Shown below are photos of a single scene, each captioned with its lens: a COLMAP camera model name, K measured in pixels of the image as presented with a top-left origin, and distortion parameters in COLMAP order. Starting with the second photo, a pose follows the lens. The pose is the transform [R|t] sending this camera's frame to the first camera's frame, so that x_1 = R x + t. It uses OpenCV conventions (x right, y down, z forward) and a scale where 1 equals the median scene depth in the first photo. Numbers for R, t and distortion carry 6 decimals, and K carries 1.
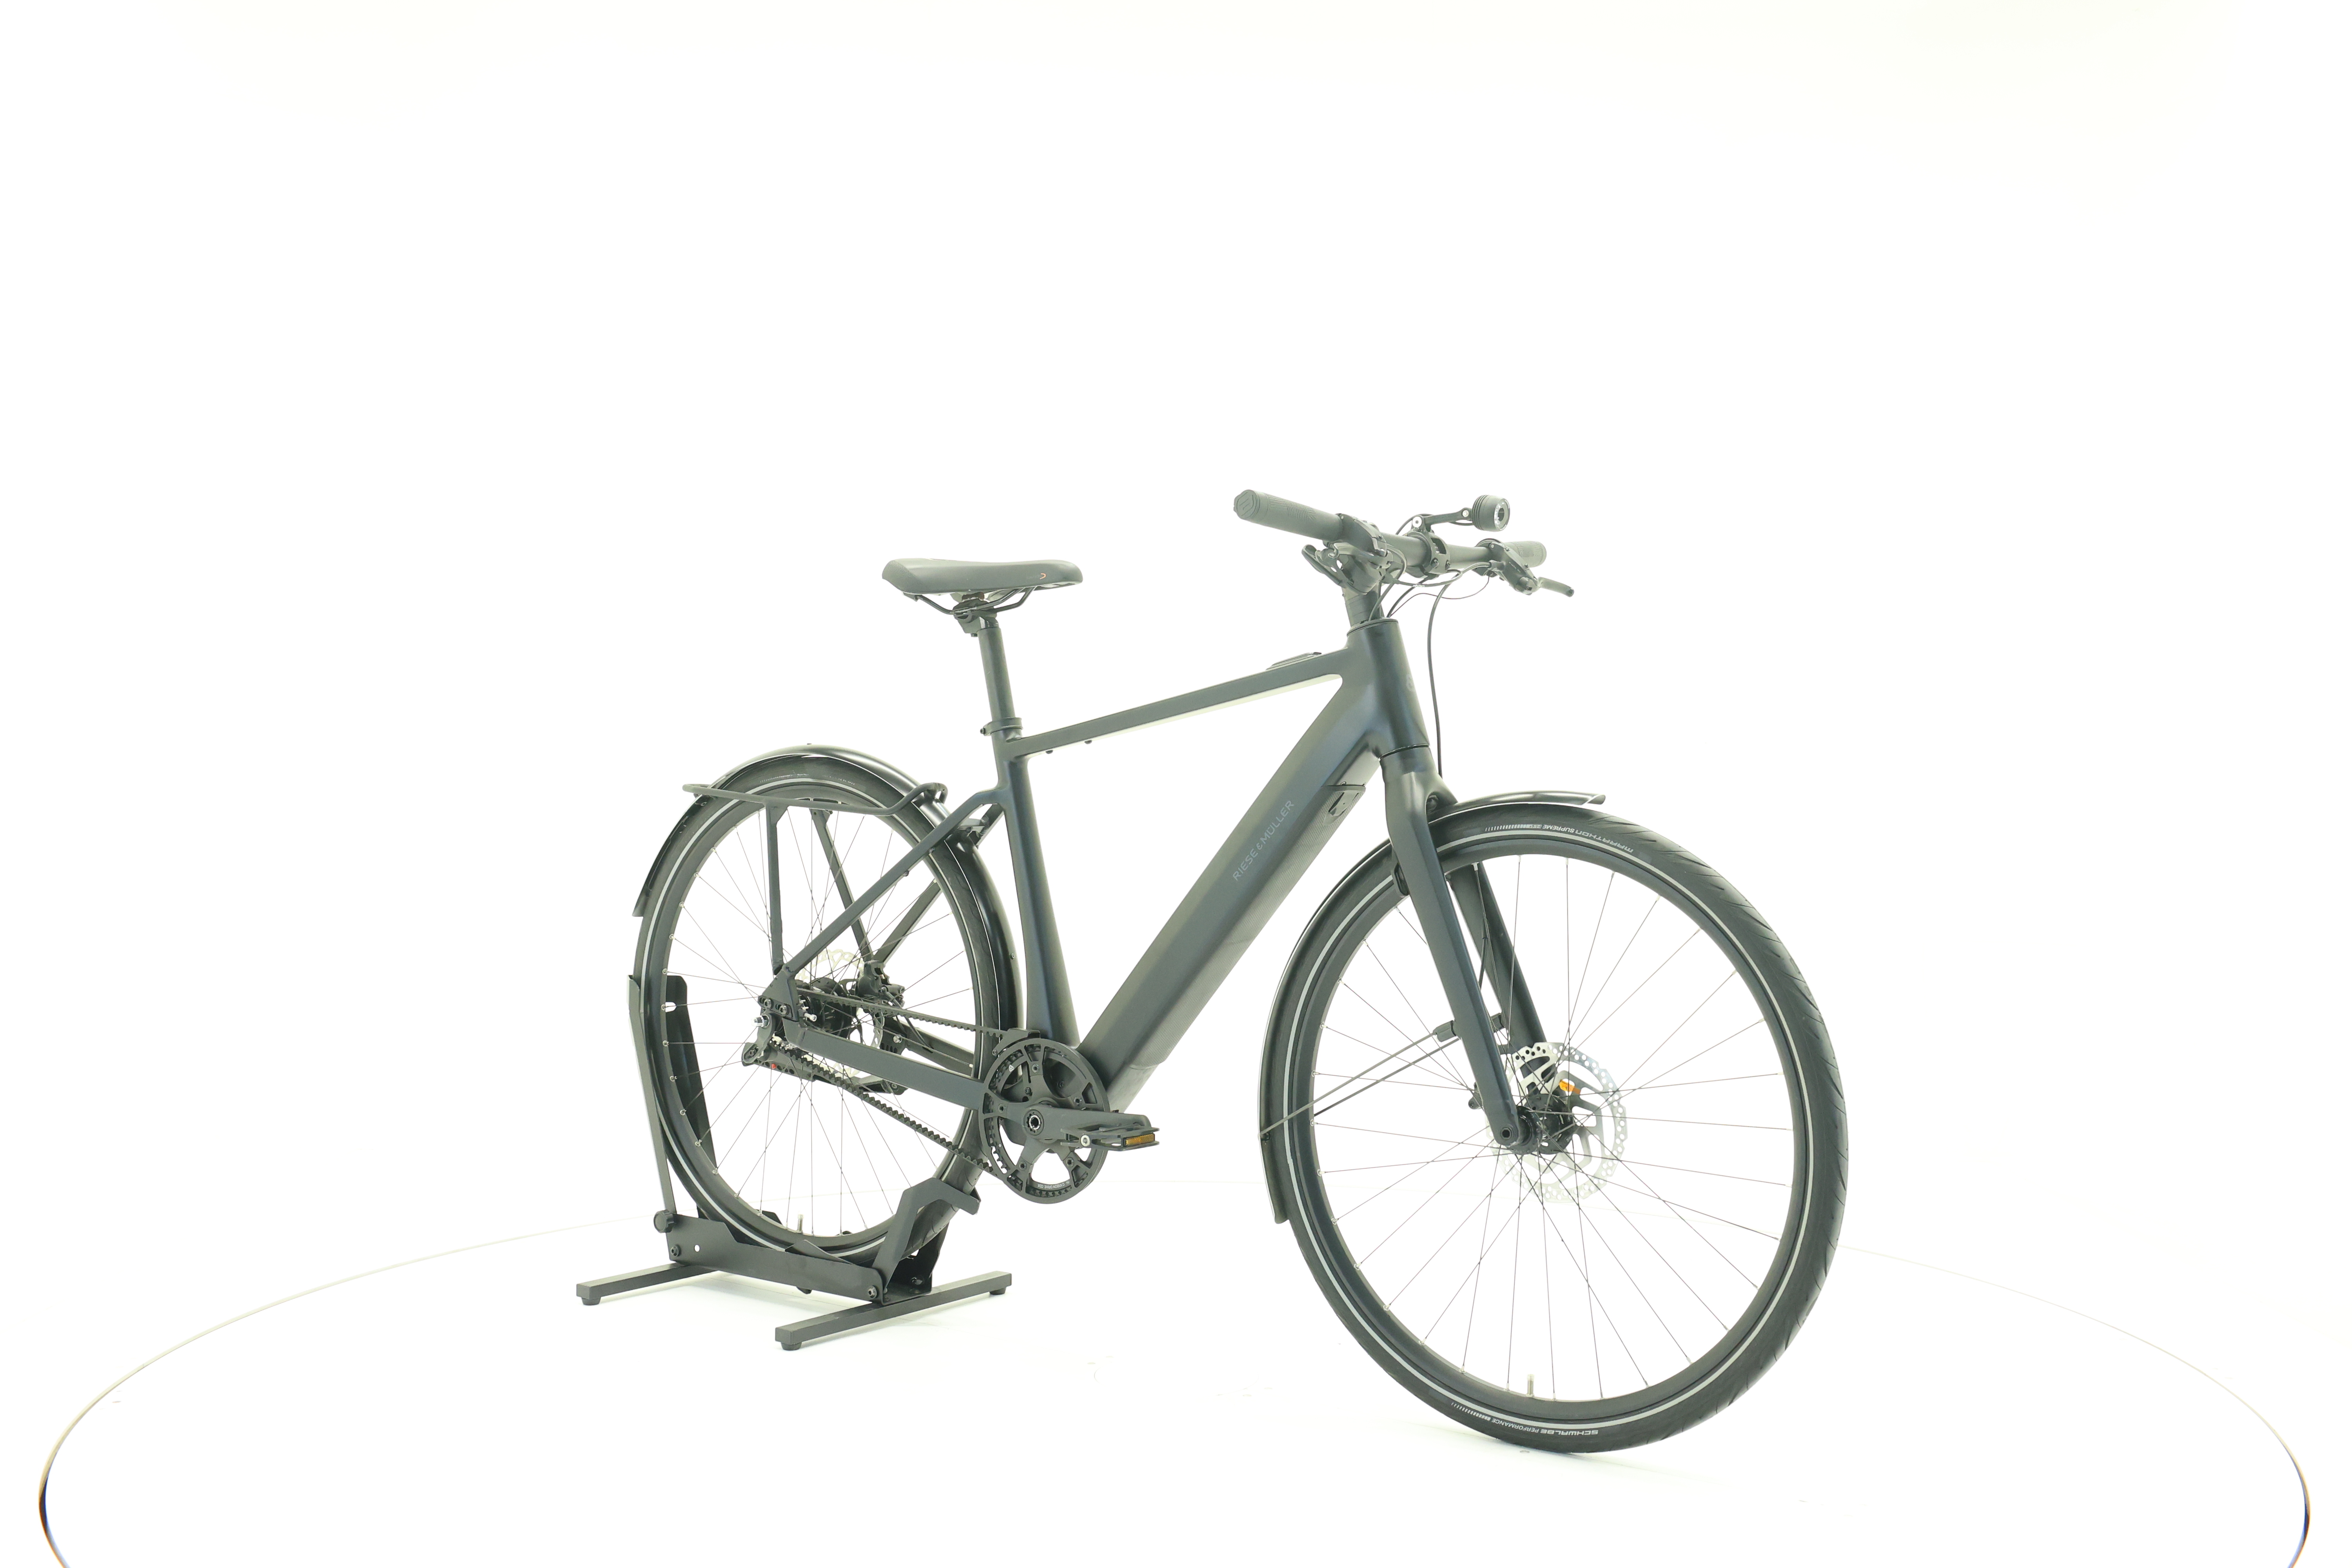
lens RADIAL K [[2453.3, 0, 1176.3], [0, 2453.3, 781.6], [0, 0, 1]] dist [-0.022953, 0.000000]
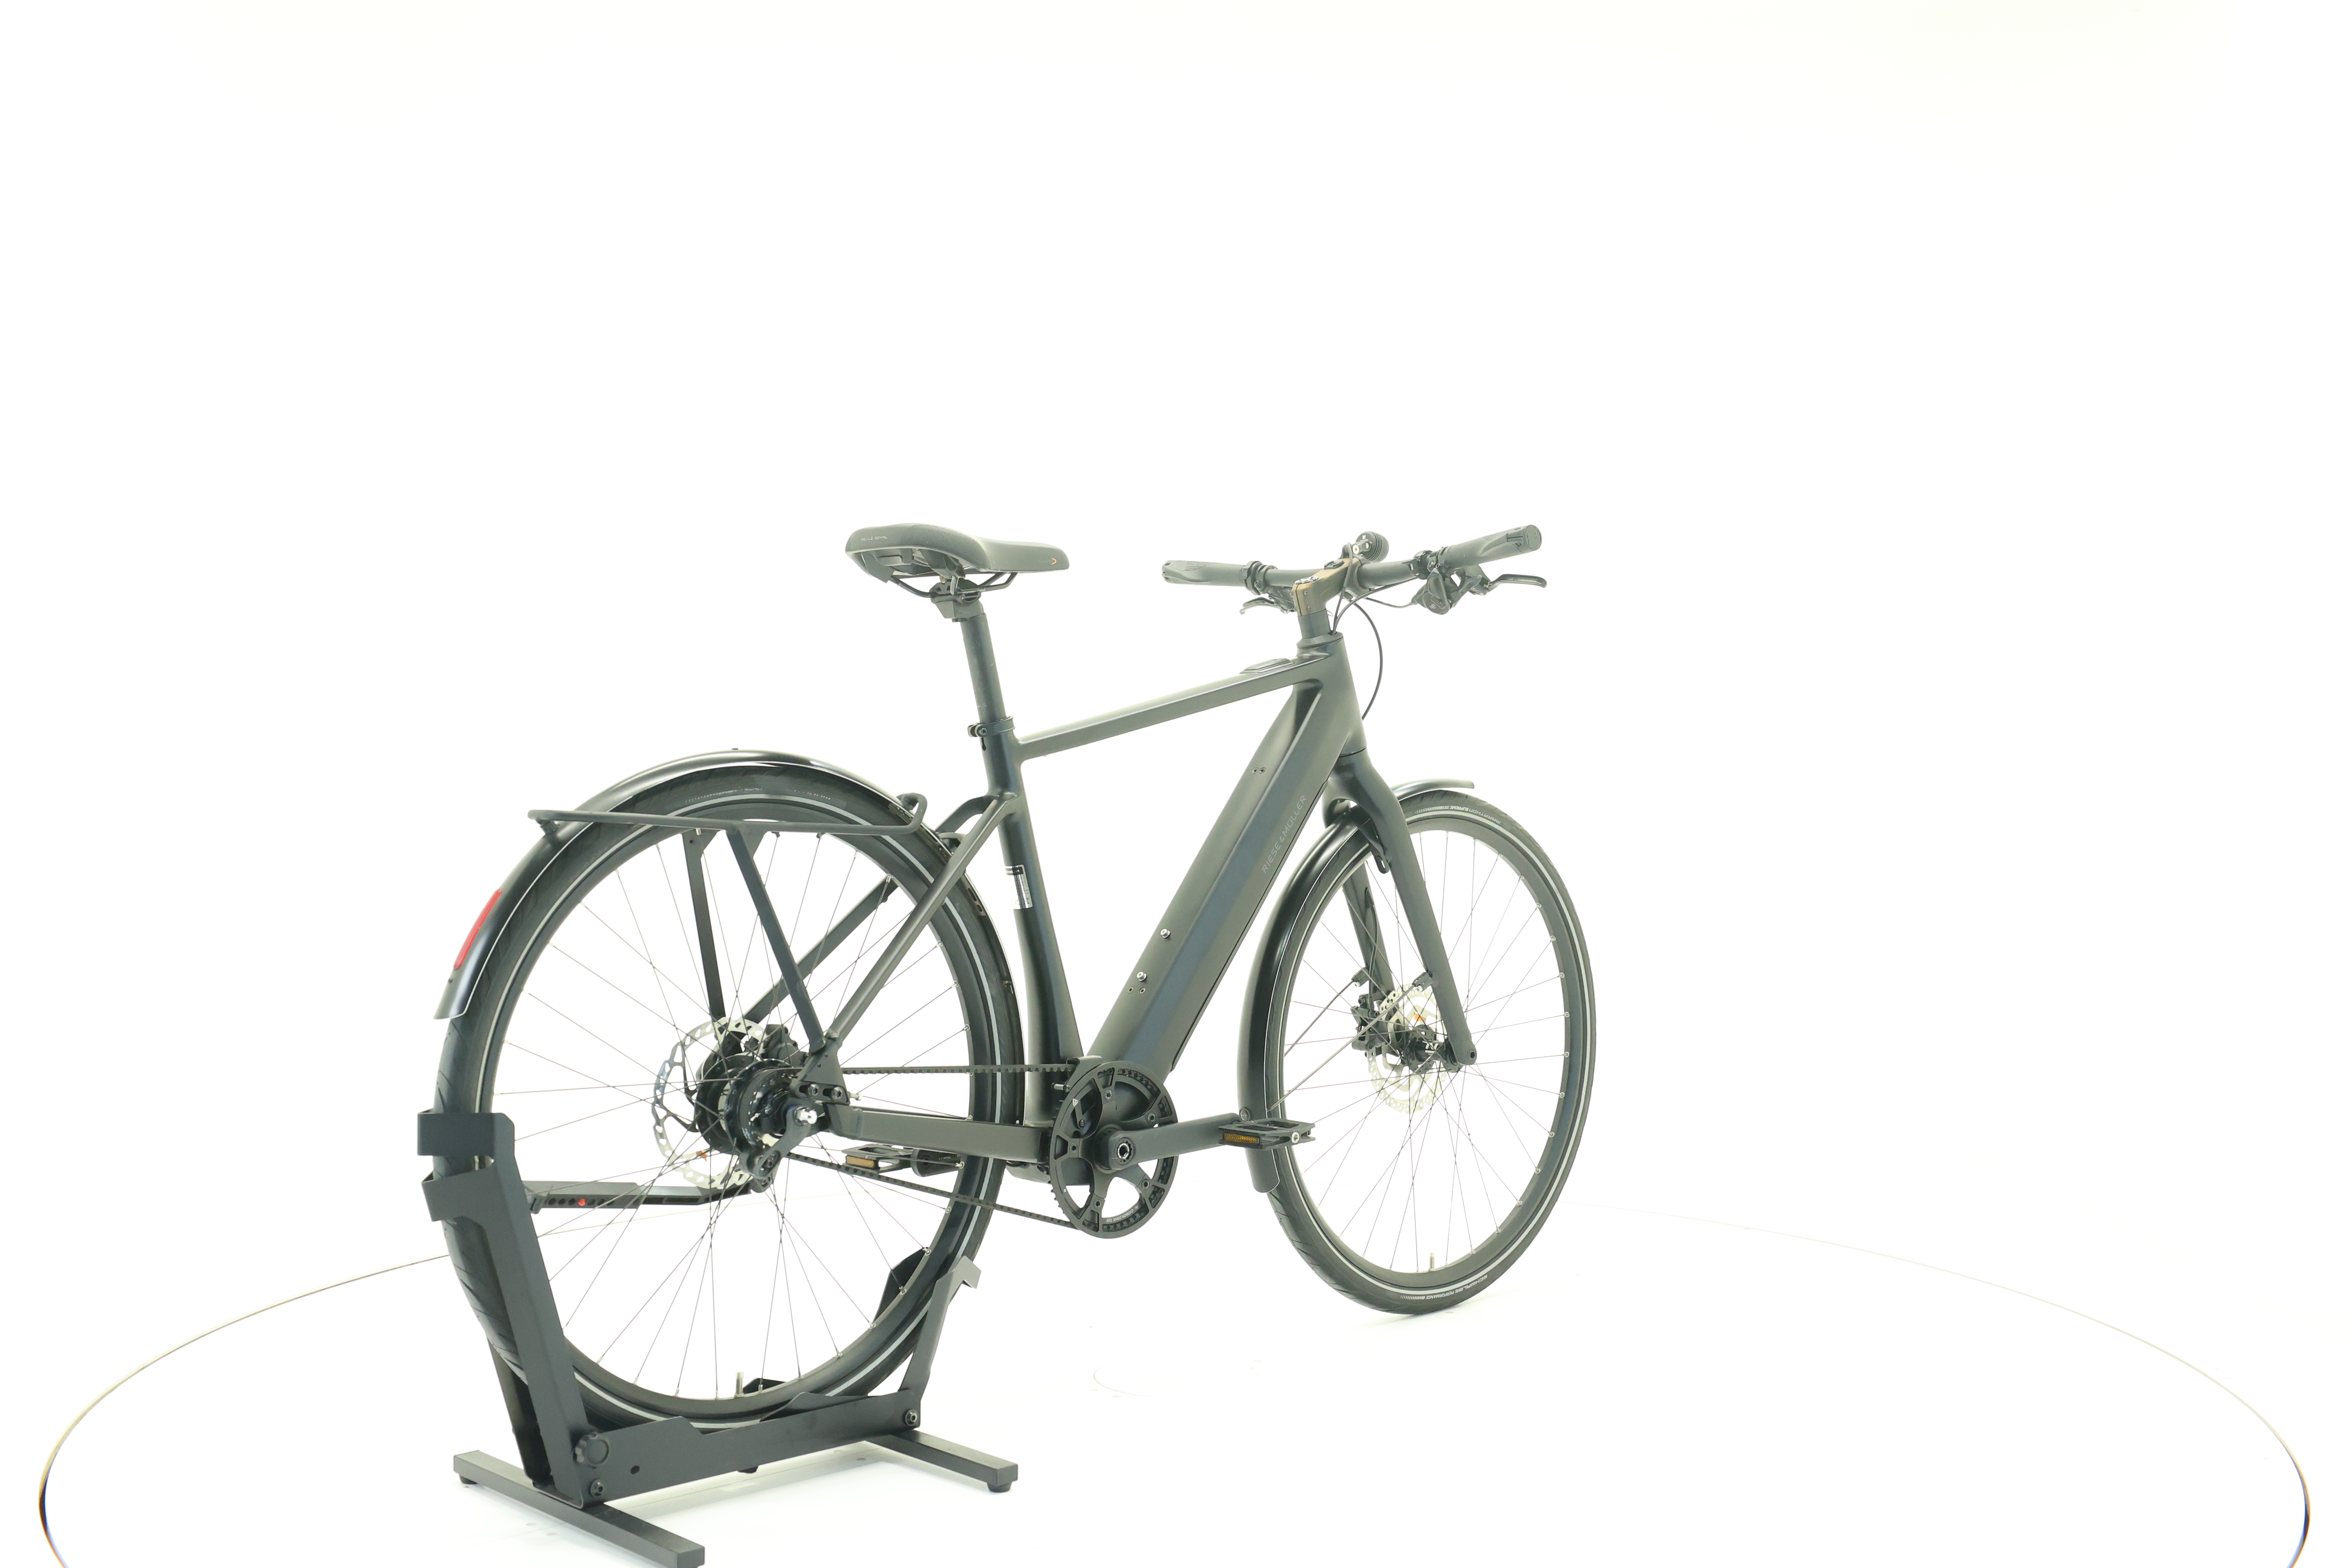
lens RADIAL K [[2453.3, 0, 1186.4], [0, 2453.3, 779.5], [0, 0, 1]] dist [-0.022953, 0.000000]
pose [[0.151685, -0.022464, 0.988174, -1.014423], [0.018244, 0.999635, 0.019924, -0.021315], [-0.988261, 0.015006, 0.152039, 0.867628]]
